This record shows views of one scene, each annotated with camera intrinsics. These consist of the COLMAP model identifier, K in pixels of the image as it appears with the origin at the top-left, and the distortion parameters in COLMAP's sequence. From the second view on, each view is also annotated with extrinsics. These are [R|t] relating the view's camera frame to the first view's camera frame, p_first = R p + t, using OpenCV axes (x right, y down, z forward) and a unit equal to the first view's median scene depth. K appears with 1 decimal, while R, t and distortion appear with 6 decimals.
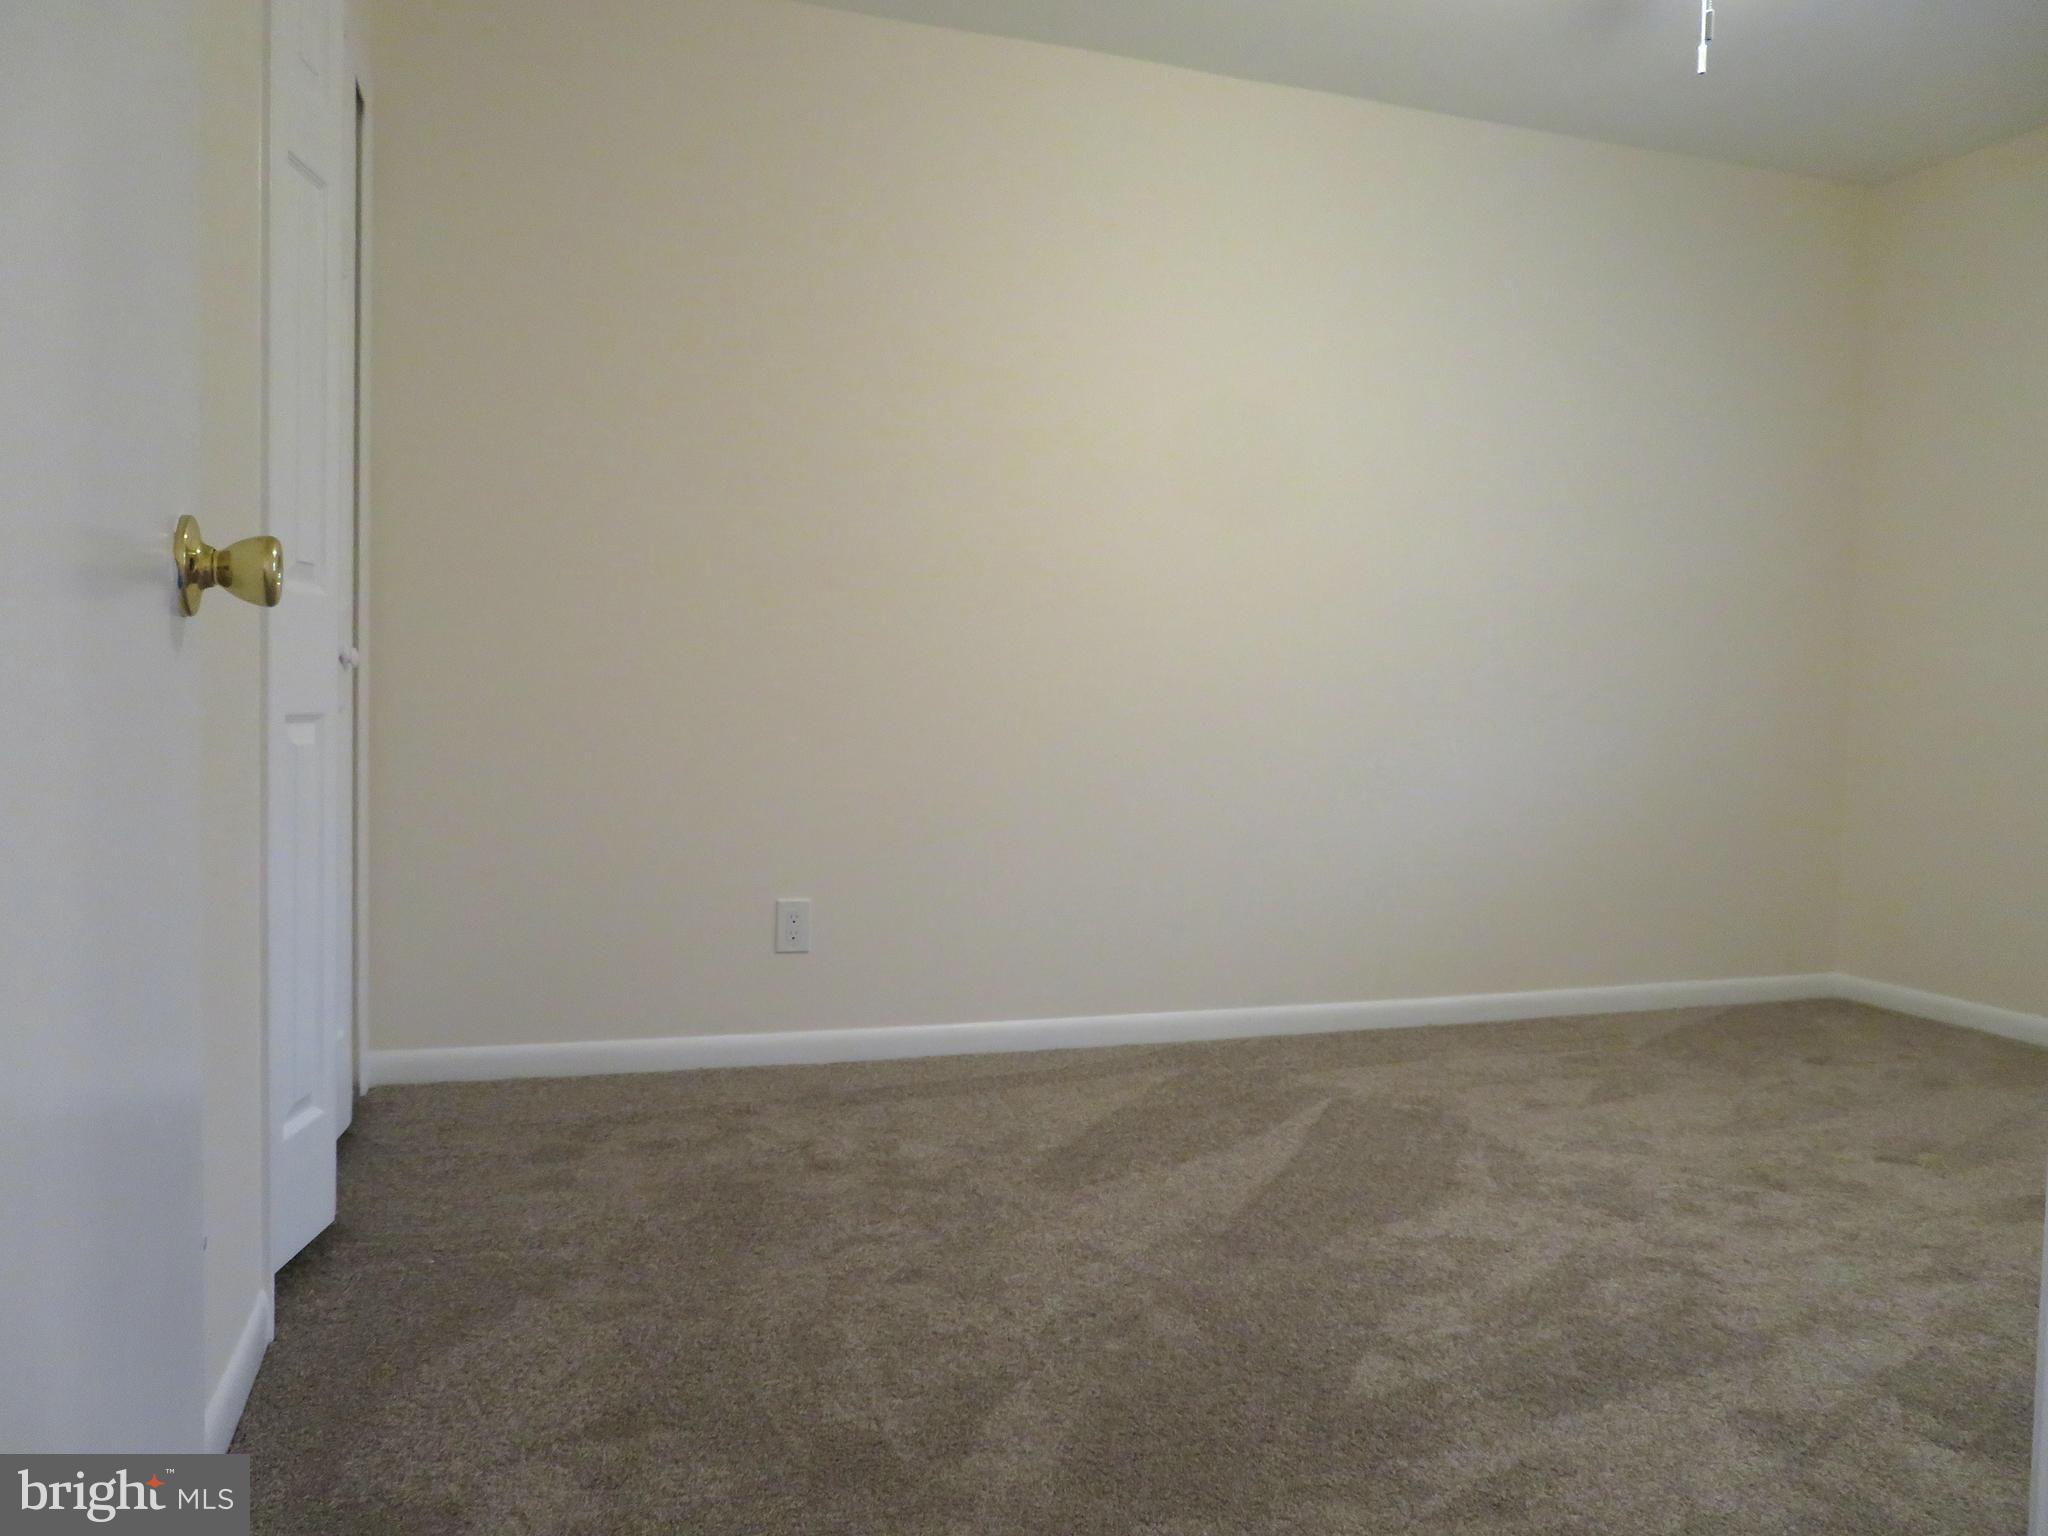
lens RADIAL K [[1461.6, 0, 1015.0], [0, 1461.6, 763.5], [0, 0, 1]] dist [-0.017856, 0.012173]
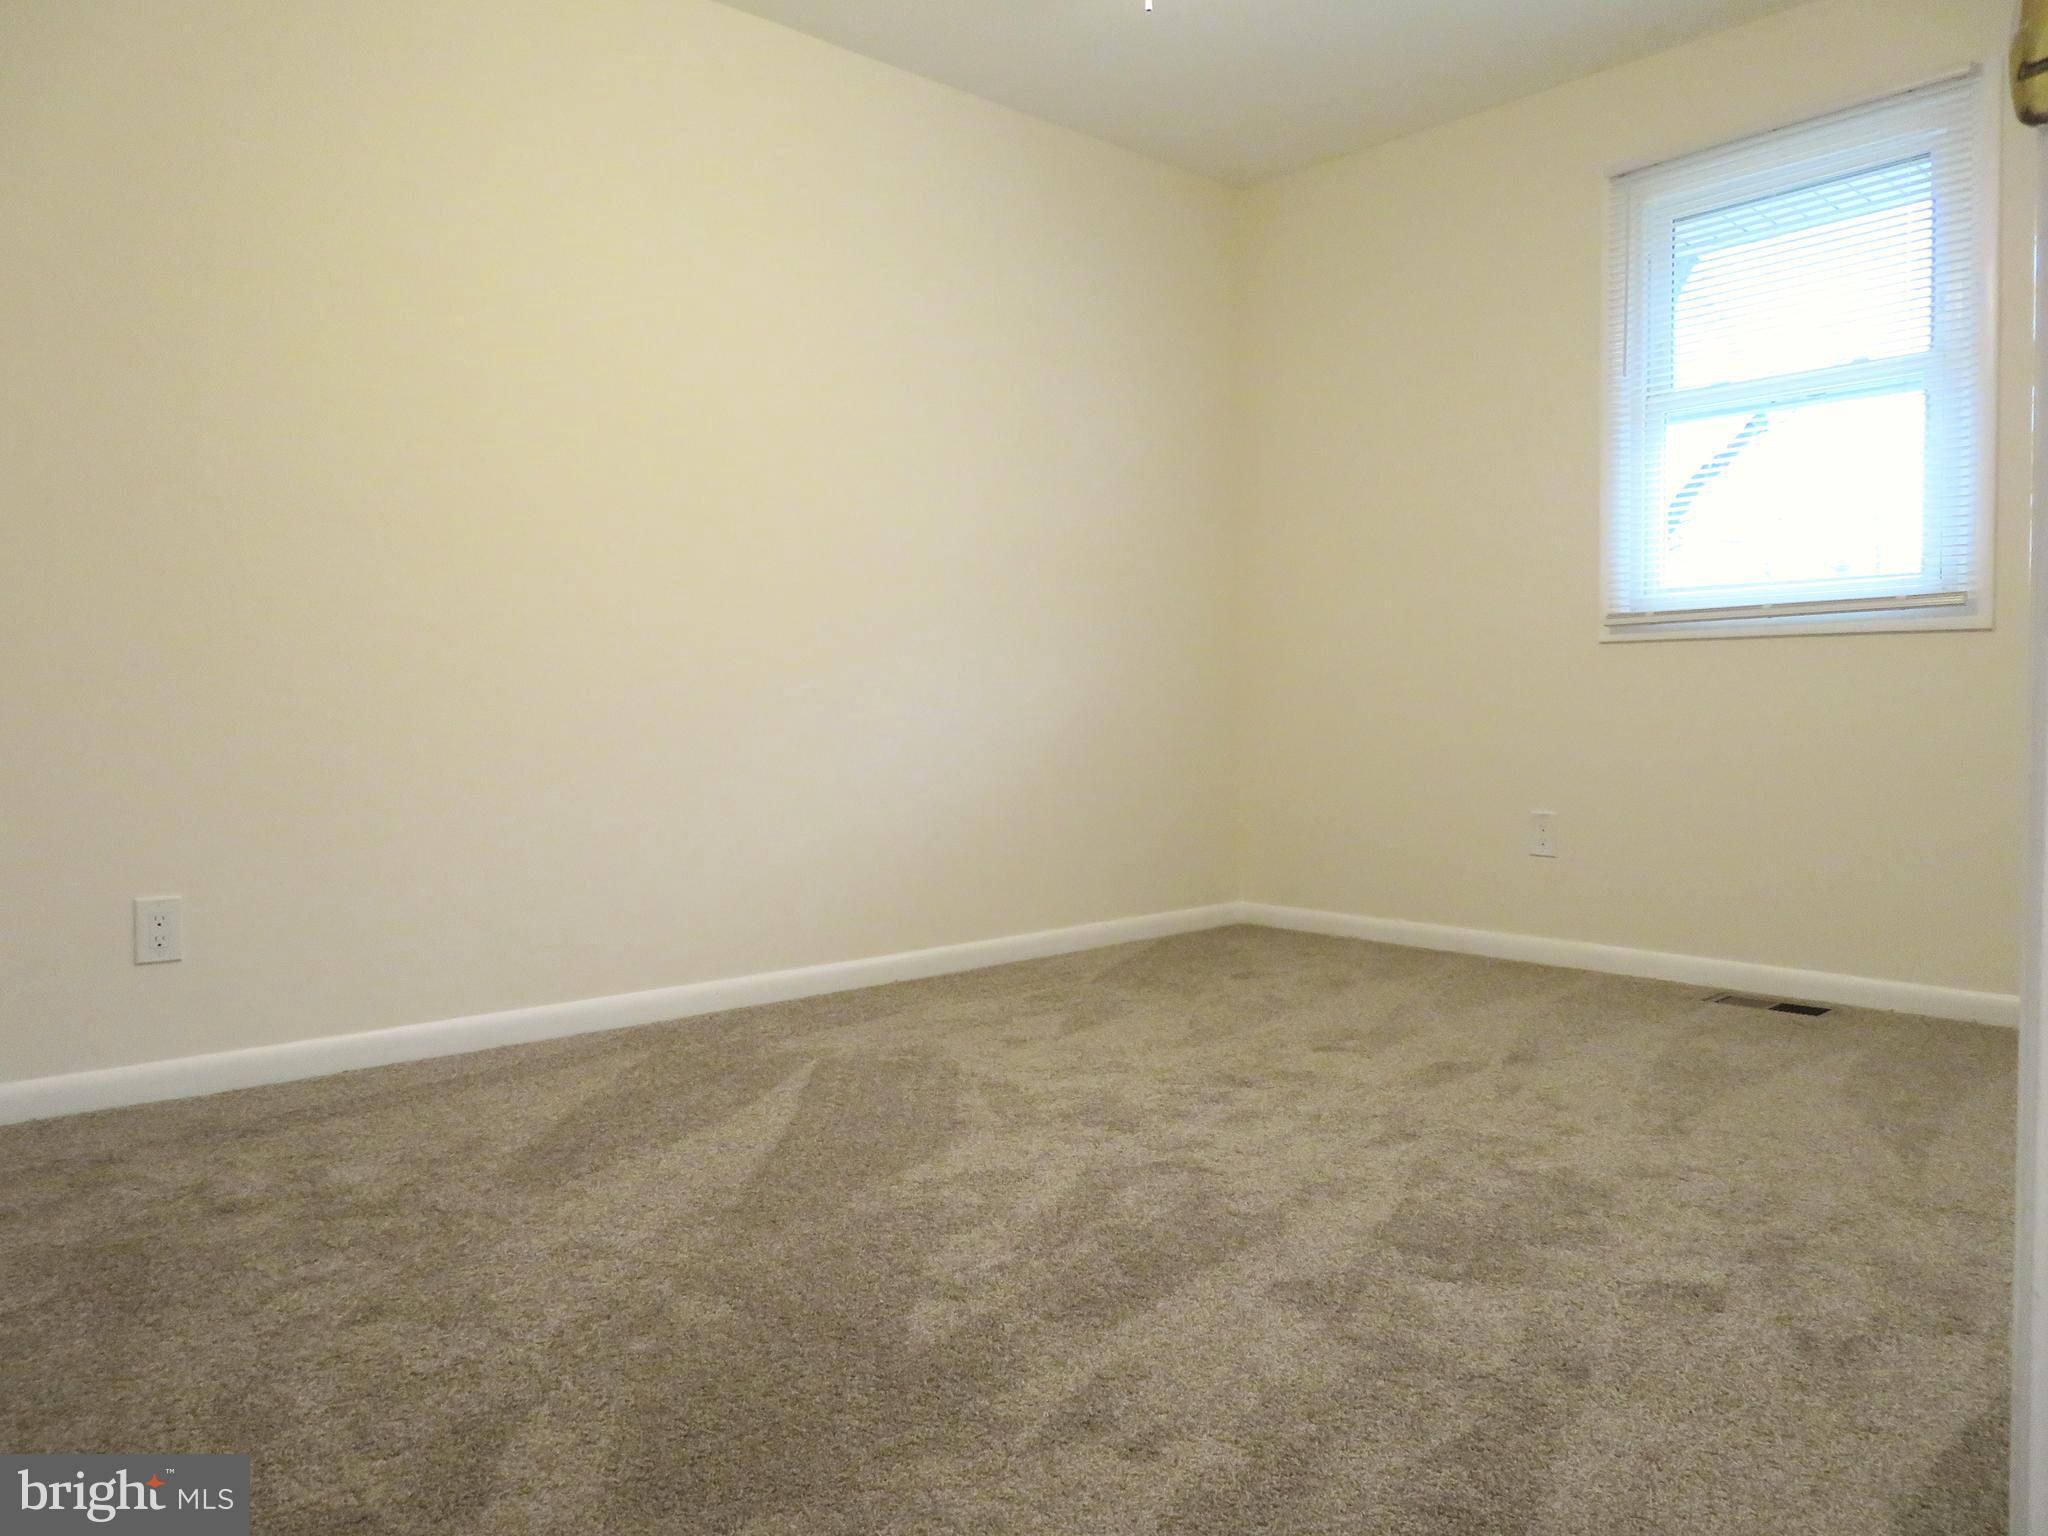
lens RADIAL K [[1461.6, 0, 1015.0], [0, 1461.6, 763.5], [0, 0, 1]] dist [-0.017856, 0.012173]
pose [[0.916397, -0.041203, 0.398145, -0.051546], [0.043305, 0.999055, 0.003716, 0.055344], [-0.397922, 0.013836, 0.917315, 0.104158]]
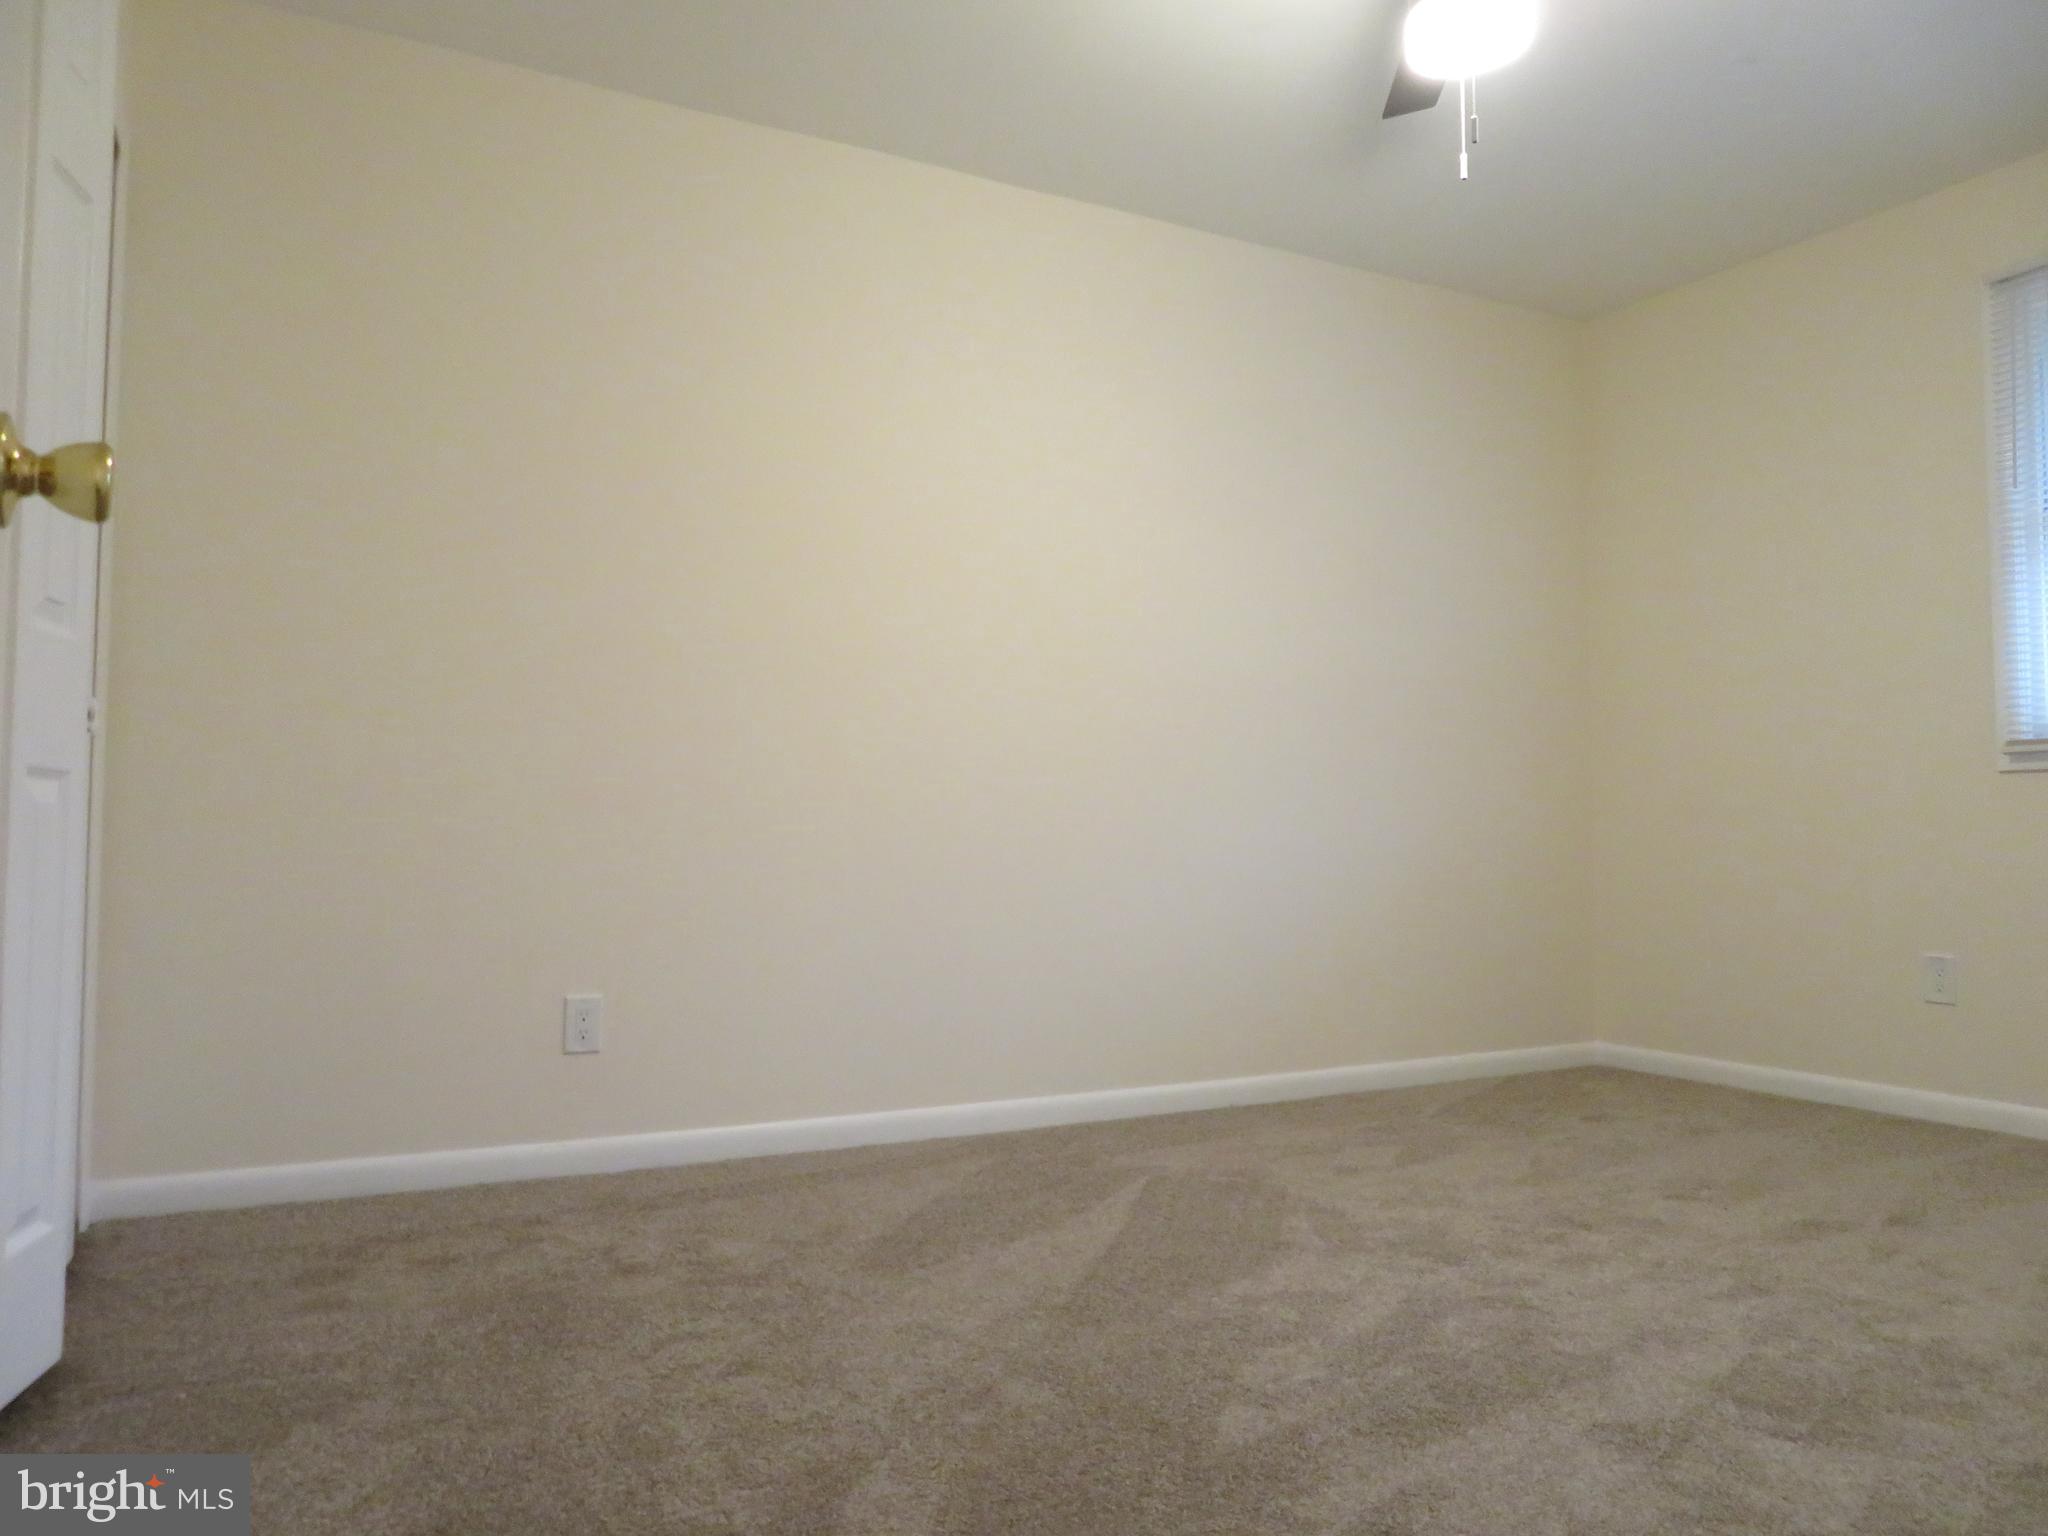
lens RADIAL K [[1461.6, 0, 1015.0], [0, 1461.6, 763.5], [0, 0, 1]] dist [-0.017856, 0.012173]
pose [[0.985696, -0.010538, 0.168206, -0.051629], [0.026584, 0.995271, -0.093430, 0.059660], [-0.166426, 0.096566, 0.981314, 0.026465]]
